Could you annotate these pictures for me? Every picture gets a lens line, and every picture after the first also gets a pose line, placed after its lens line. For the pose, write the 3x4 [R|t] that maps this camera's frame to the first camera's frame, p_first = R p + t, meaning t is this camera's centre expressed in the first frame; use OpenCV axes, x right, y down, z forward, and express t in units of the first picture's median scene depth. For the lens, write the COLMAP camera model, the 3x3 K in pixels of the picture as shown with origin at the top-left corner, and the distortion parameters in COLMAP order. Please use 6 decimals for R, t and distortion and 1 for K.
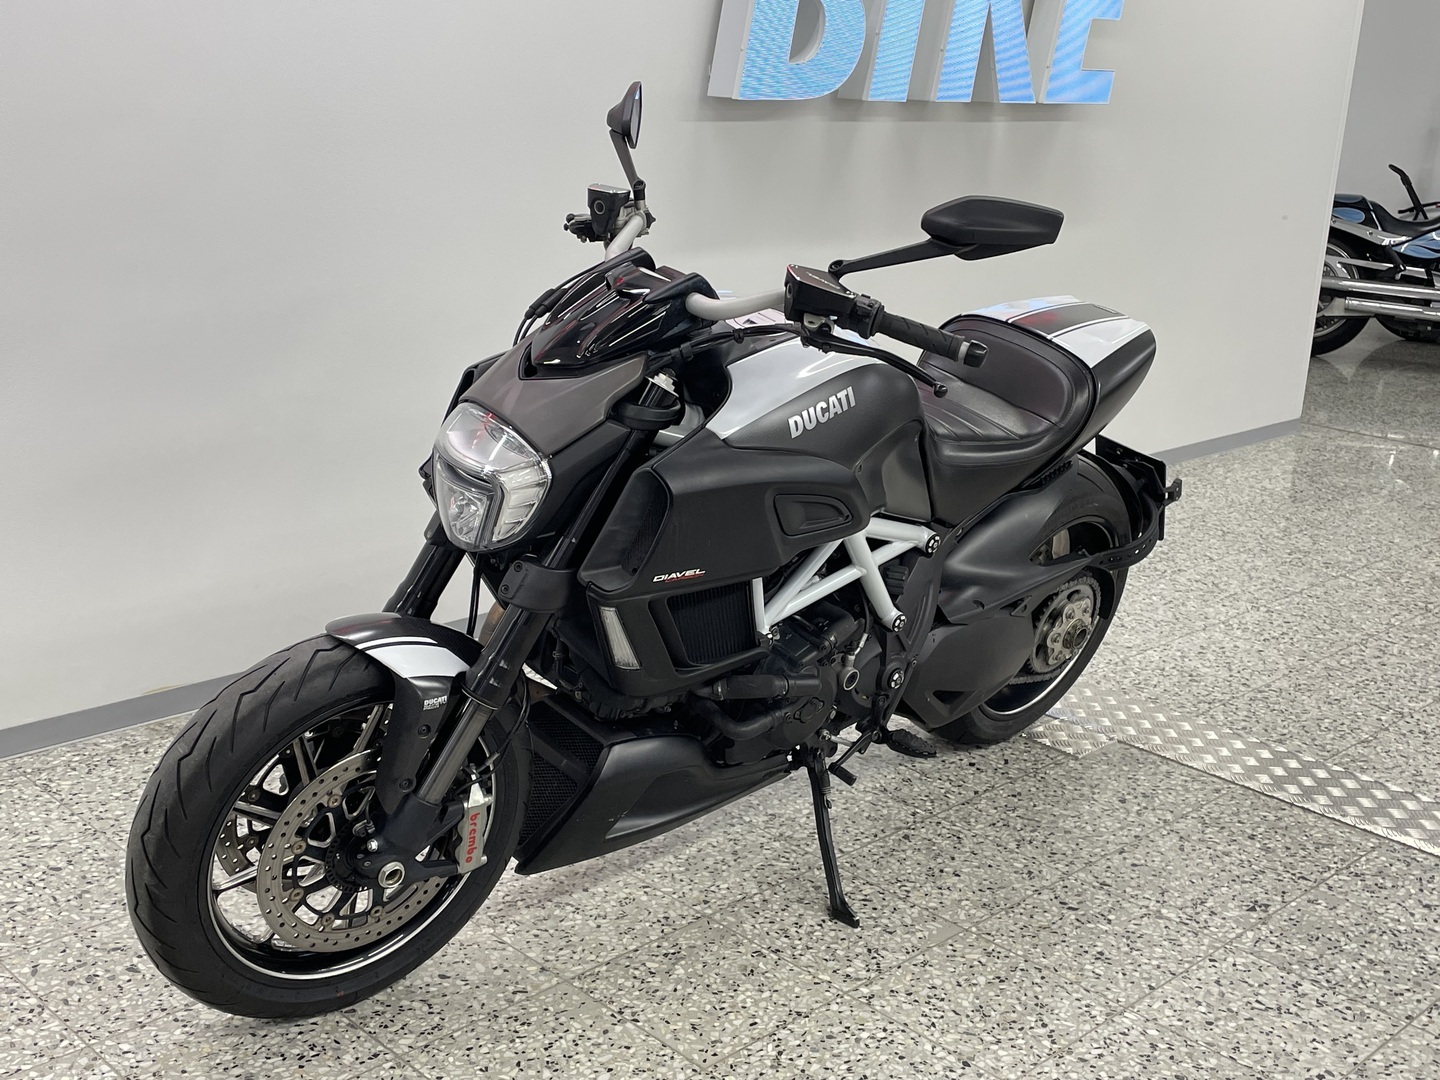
lens RADIAL K [[1691.5, 0, 717.6], [0, 1691.5, 526.4], [0, 0, 1]] dist [0.058022, 0.000000]
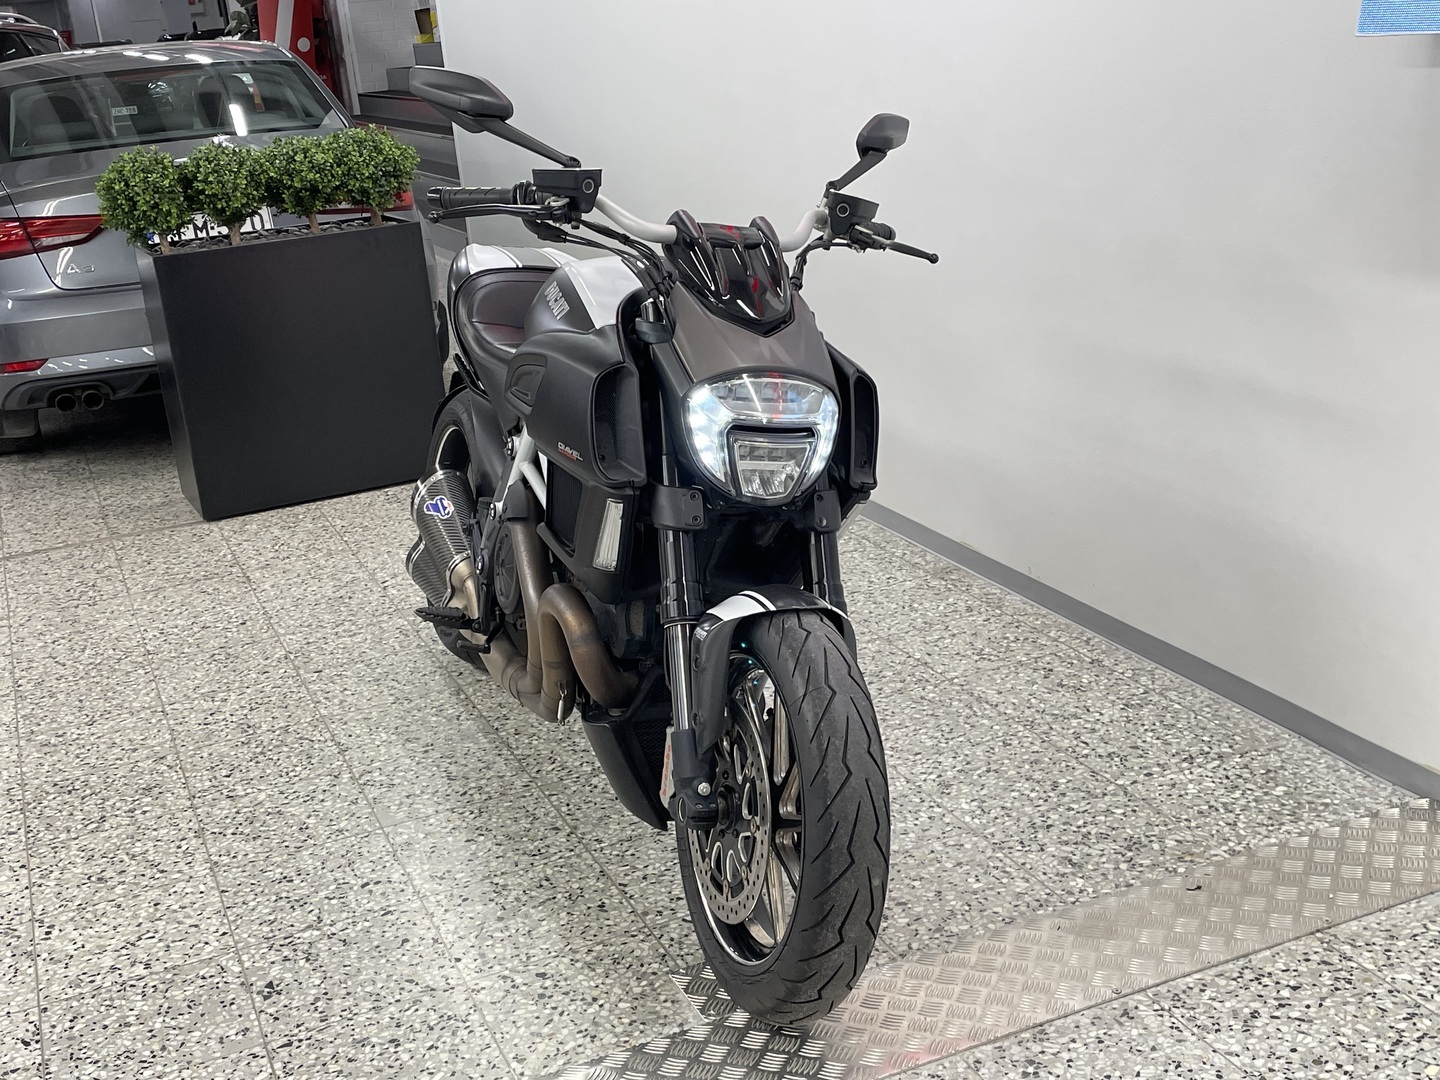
lens RADIAL K [[1726.1, 0, 726.5], [0, 1726.1, 550.7], [0, 0, 1]] dist [0.062819, 0.000000]
pose [[-0.375383, 0.269984, -0.886677, 1.053276], [-0.183707, 0.915985, 0.356683, -0.391465], [0.908482, 0.296781, -0.294247, 1.526734]]
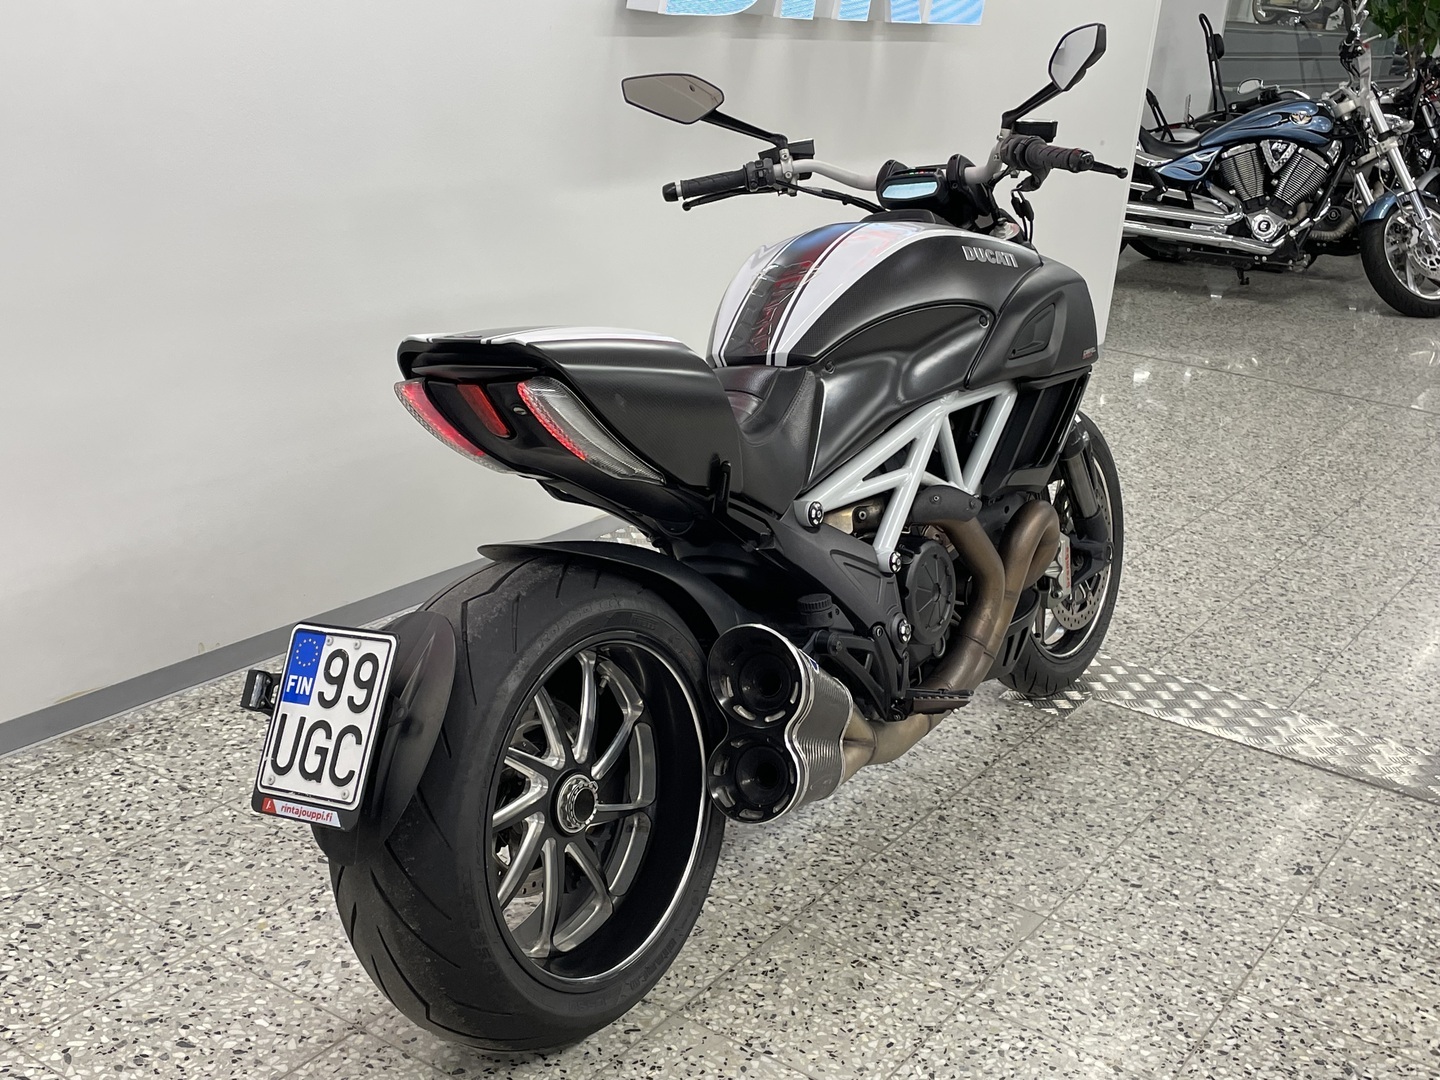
lens RADIAL K [[1726.1, 0, 723.6], [0, 1726.1, 552.5], [0, 0, 1]] dist [0.062819, 0.000000]
pose [[0.977759, -0.031355, 0.207376, -0.236352], [0.016795, 0.997292, 0.071603, -0.043715], [-0.209060, -0.066528, 0.975637, 0.095168]]
